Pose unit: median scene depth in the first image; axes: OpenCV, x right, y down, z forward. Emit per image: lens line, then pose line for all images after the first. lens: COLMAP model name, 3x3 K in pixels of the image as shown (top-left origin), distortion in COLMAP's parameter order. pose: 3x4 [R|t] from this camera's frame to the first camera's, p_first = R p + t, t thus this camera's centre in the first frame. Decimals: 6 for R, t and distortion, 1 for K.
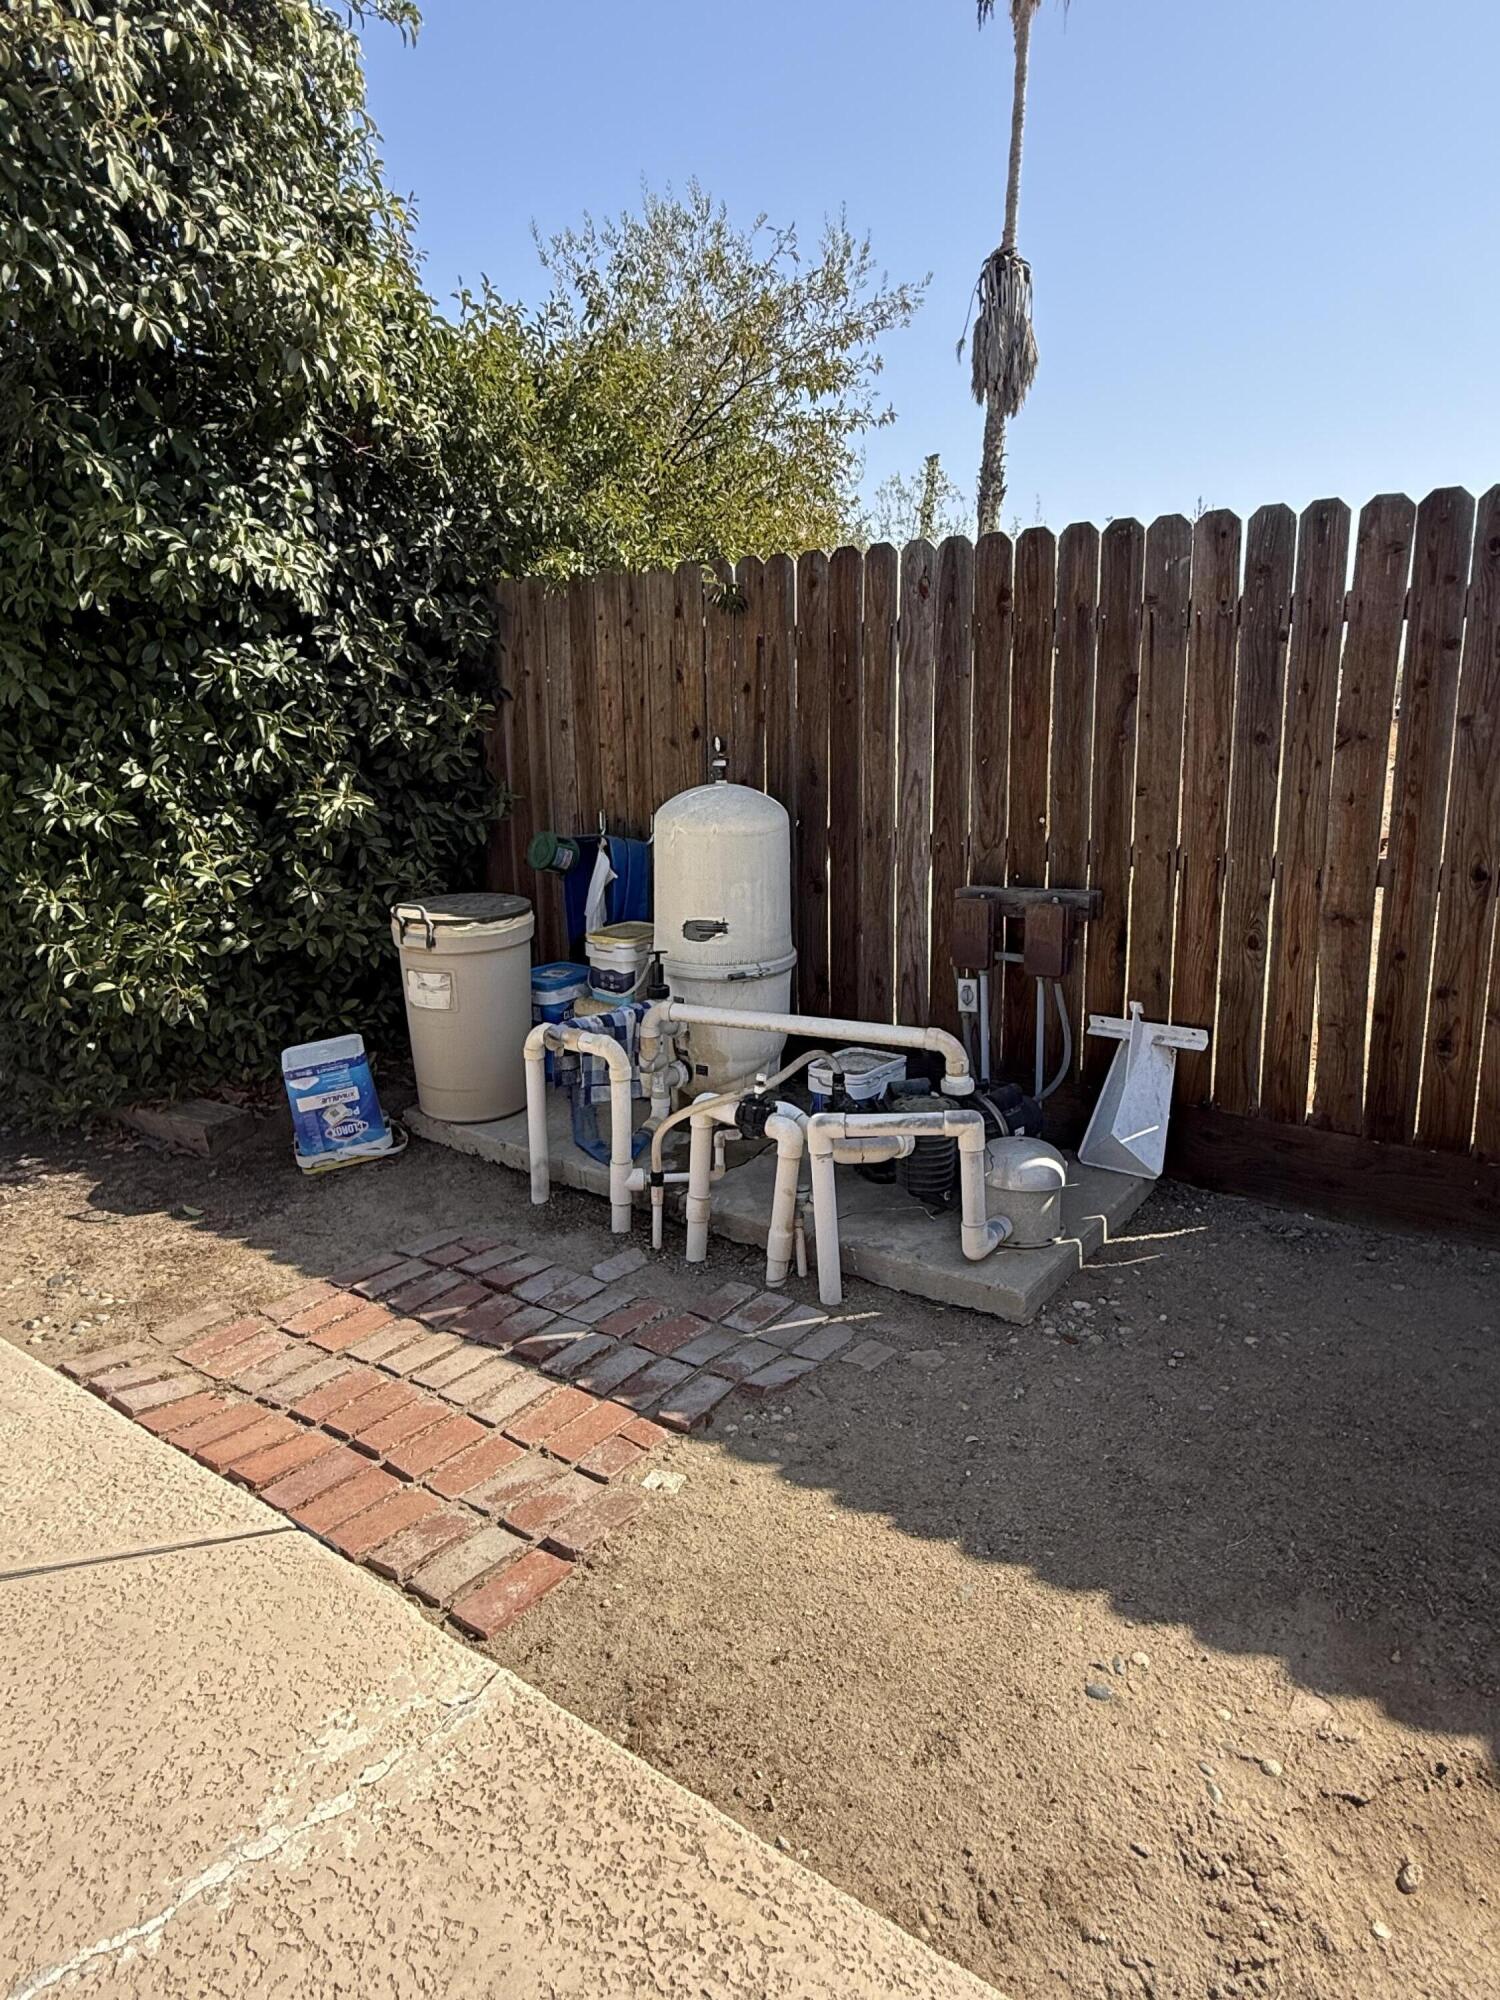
lens RADIAL K [[1218.0, 0, 755.5], [0, 1218.0, 987.5], [0, 0, 1]] dist [0.000829, 0.000356]
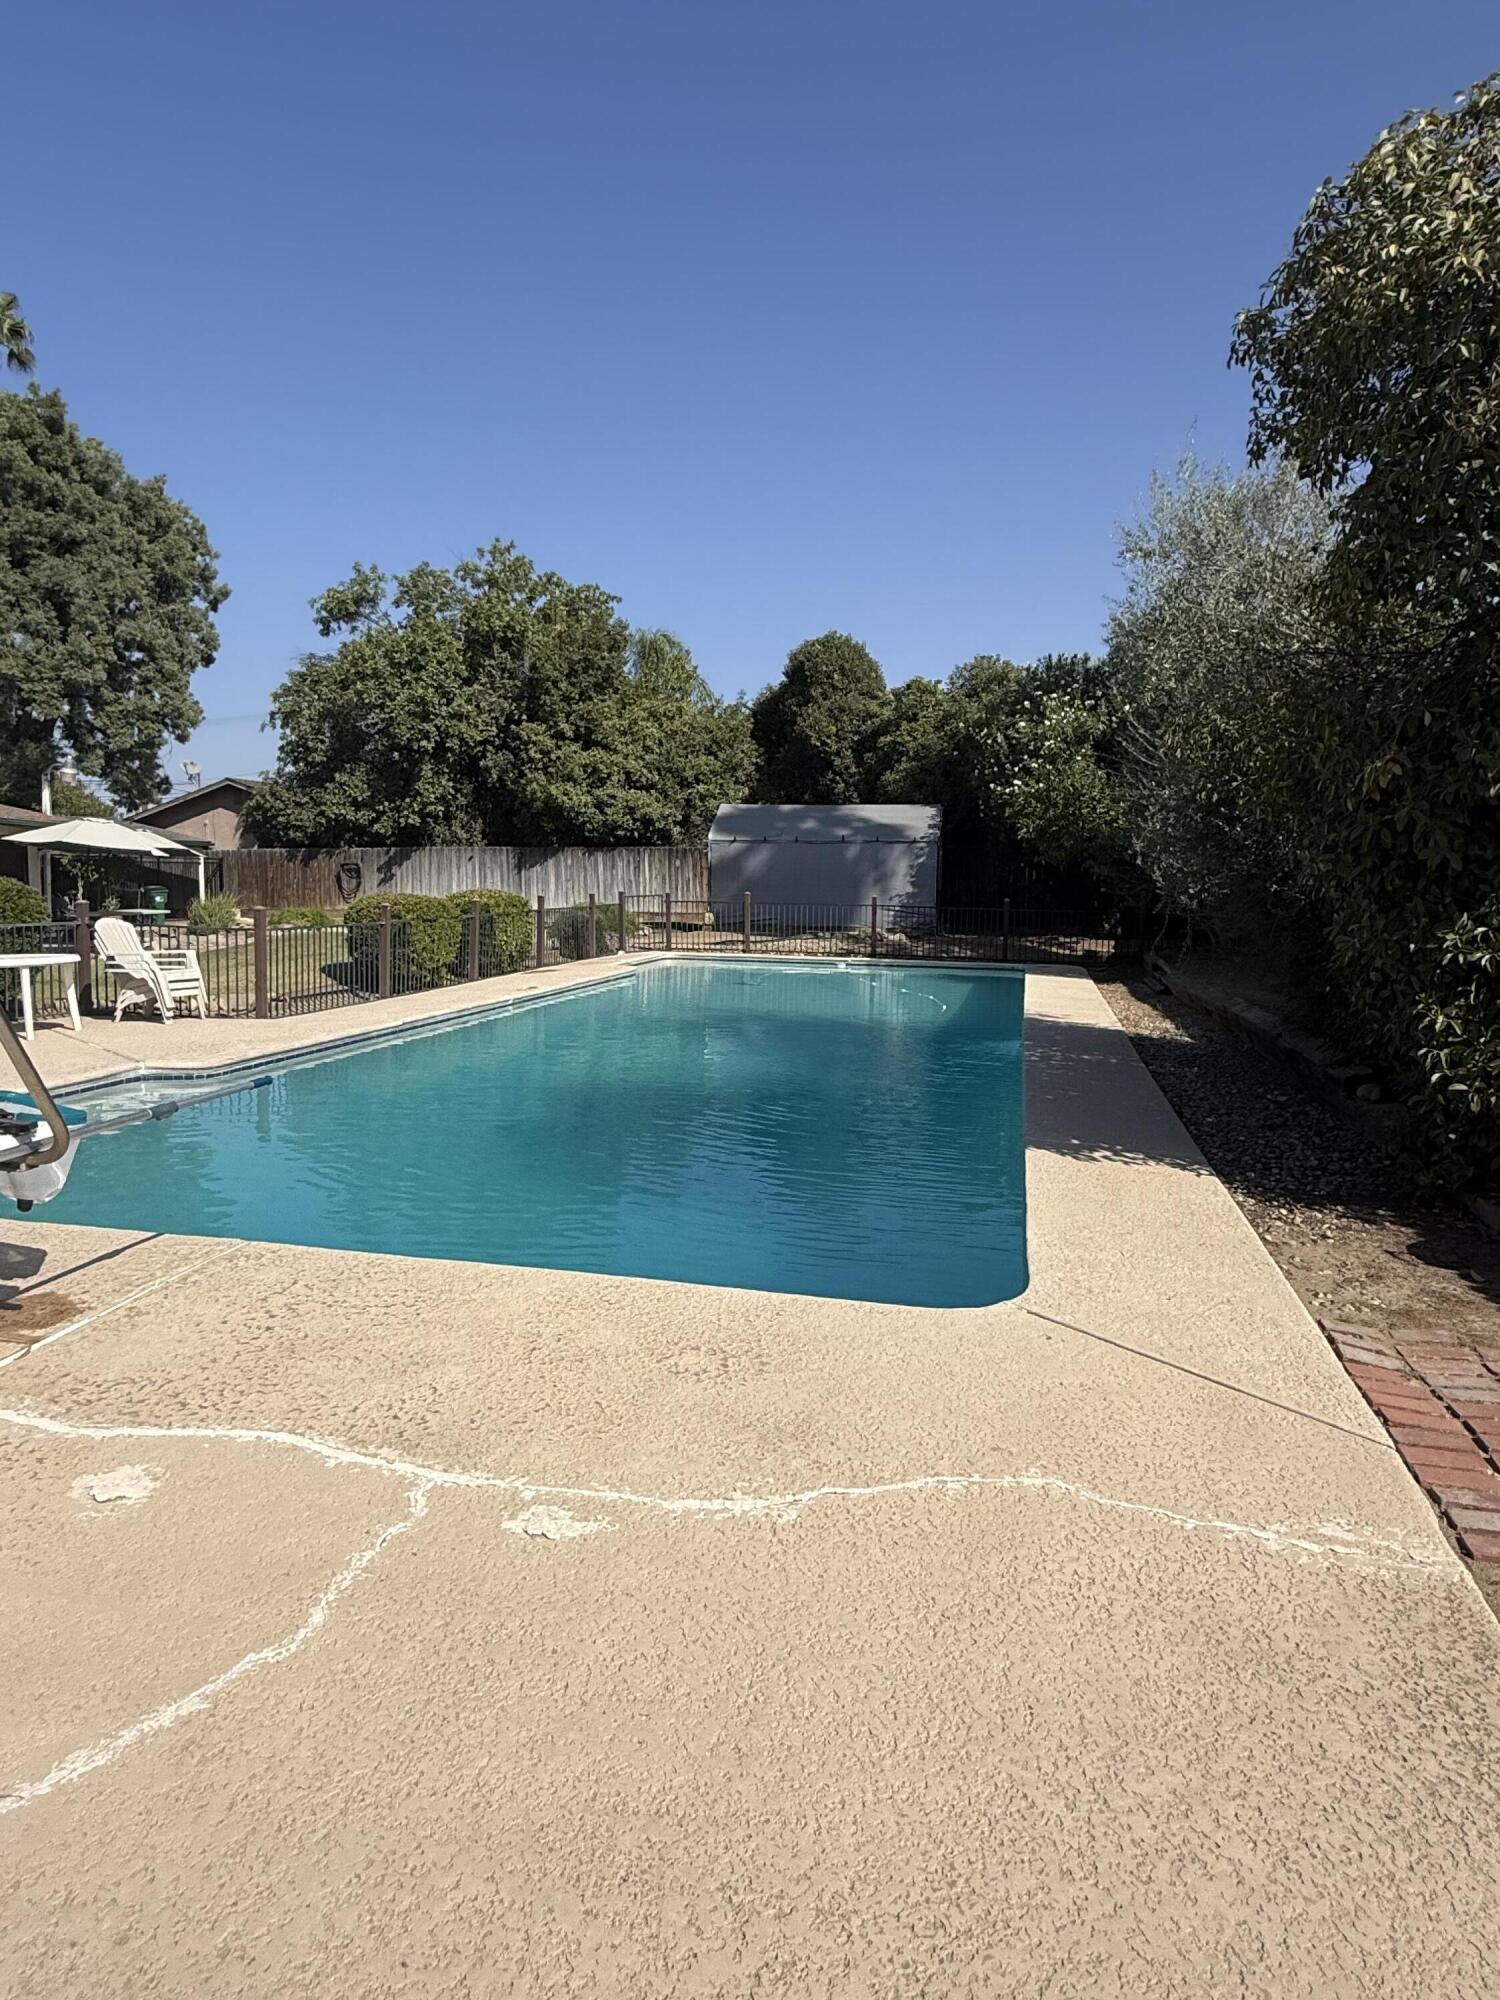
lens RADIAL K [[1218.0, 0, 750.7], [0, 1218.0, 1000.2], [0, 0, 1]] dist [0.000829, 0.000356]
pose [[0.399826, 0.104951, -0.910563, 0.336744], [-0.204158, 0.978664, 0.023155, 0.034588], [0.893565, 0.176641, 0.412722, -0.203850]]
